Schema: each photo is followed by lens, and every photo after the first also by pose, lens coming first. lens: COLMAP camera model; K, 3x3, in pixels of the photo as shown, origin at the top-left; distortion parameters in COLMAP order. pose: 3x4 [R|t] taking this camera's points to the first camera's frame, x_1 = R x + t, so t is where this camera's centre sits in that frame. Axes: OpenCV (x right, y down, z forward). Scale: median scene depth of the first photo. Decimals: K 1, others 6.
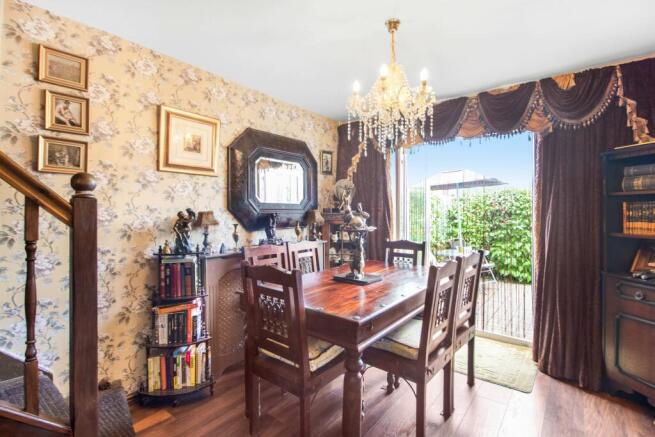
lens RADIAL K [[309.9, 0, 328.3], [0, 309.9, 210.8], [0, 0, 1]] dist [-0.001855, -0.000902]
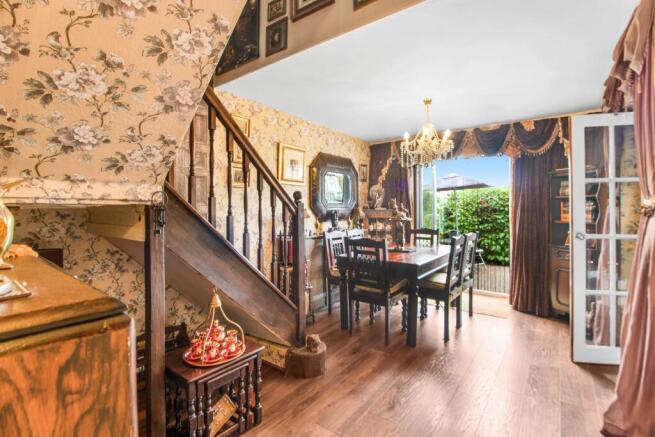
lens RADIAL K [[303.0, 0, 327.0], [0, 303.0, 207.9], [0, 0, 1]] dist [-0.015219, -0.000544]
pose [[0.999793, -0.002932, 0.020126, -0.256658], [0.002961, 0.999995, -0.001425, 0.000426], [-0.020122, 0.001484, 0.999796, -0.447717]]
